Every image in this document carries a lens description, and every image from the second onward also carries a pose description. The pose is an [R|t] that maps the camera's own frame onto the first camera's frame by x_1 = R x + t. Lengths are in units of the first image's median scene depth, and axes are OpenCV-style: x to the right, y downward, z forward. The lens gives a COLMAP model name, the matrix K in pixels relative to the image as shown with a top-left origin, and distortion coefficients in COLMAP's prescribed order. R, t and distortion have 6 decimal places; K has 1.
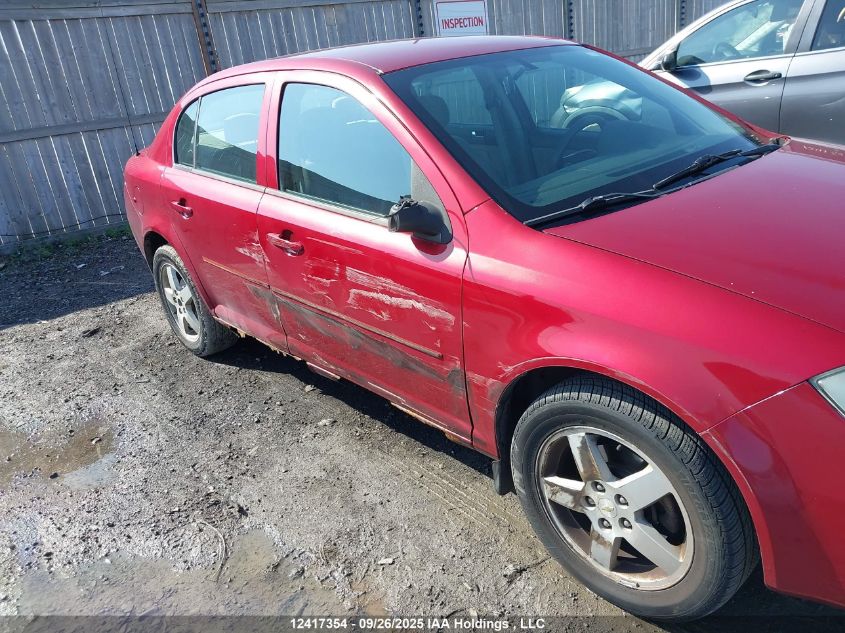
lens RADIAL K [[663.2, 0, 426.2], [0, 663.2, 317.6], [0, 0, 1]] dist [0.025939, -0.029952]
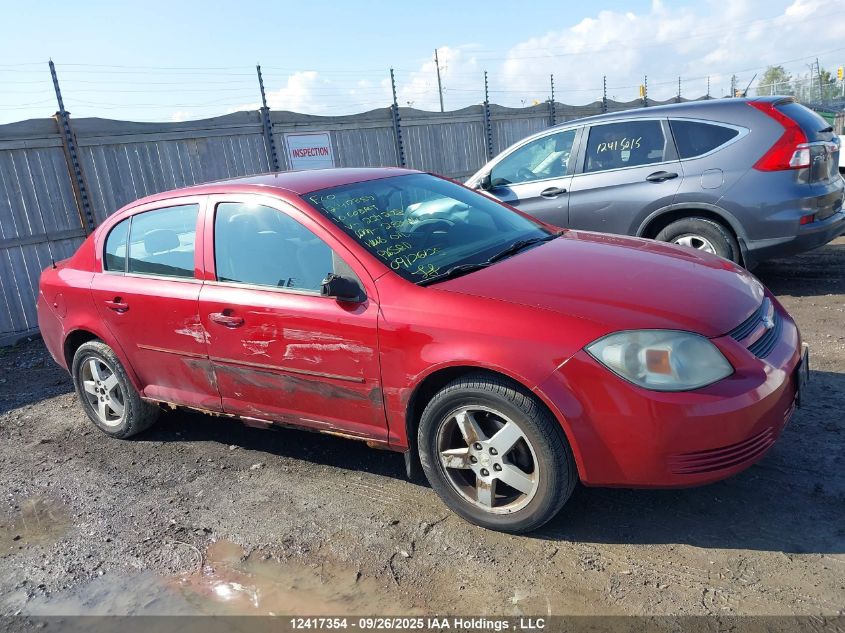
lens RADIAL K [[663.2, 0, 426.2], [0, 663.2, 317.6], [0, 0, 1]] dist [0.025939, -0.029952]
pose [[0.970227, -0.064304, 0.233505, -0.132775], [0.102456, 0.982568, -0.155124, 0.125012], [-0.219460, 0.174430, 0.959902, -0.337317]]
